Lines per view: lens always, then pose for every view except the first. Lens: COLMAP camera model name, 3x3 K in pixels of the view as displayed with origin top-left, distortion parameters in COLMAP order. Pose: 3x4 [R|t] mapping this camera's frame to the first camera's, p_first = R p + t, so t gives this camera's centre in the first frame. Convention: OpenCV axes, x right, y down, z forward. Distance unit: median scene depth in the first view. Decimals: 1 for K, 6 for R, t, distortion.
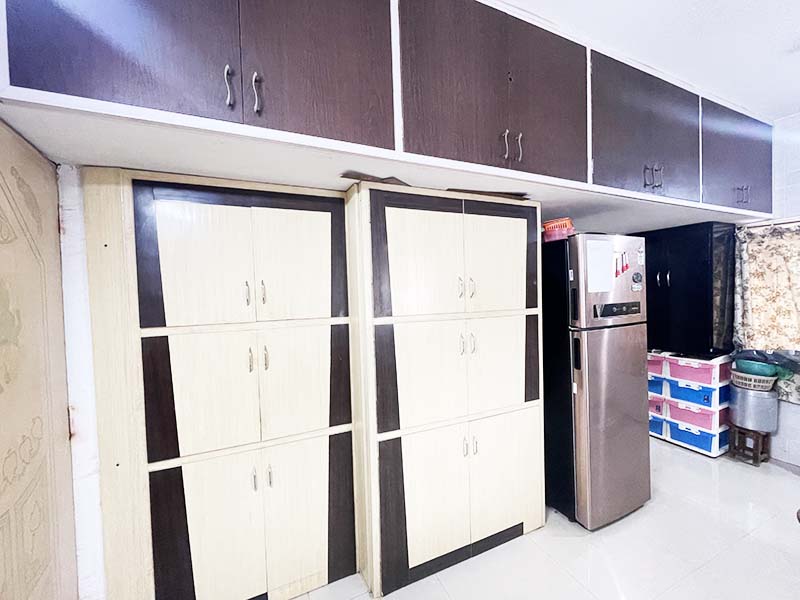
lens RADIAL K [[322.0, 0, 398.1], [0, 322.0, 299.8], [0, 0, 1]] dist [-0.002922, 0.000179]
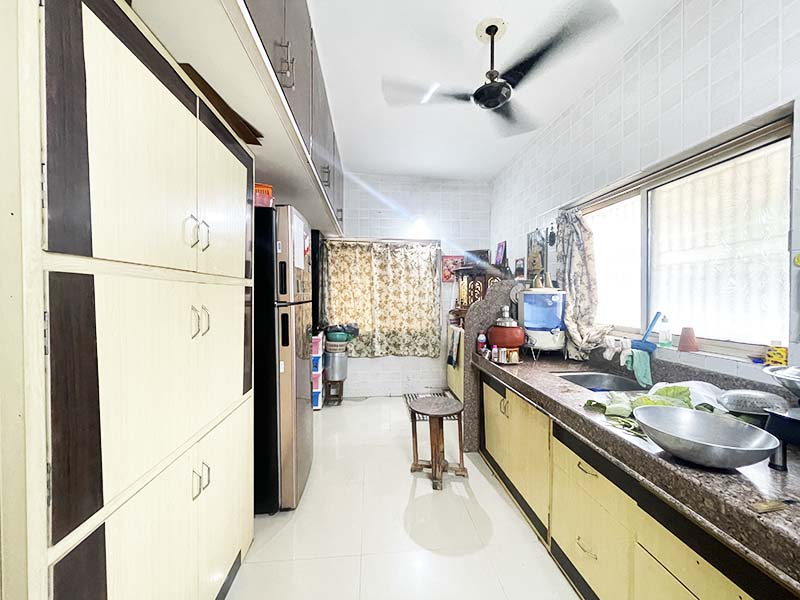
lens RADIAL K [[322.0, 0, 400.5], [0, 322.0, 299.1], [0, 0, 1]] dist [-0.002922, 0.000179]
pose [[0.326397, 0.014235, 0.945125, -0.165554], [0.008599, 0.999801, -0.018028, 0.068419], [-0.945193, 0.014011, 0.326210, 0.257158]]
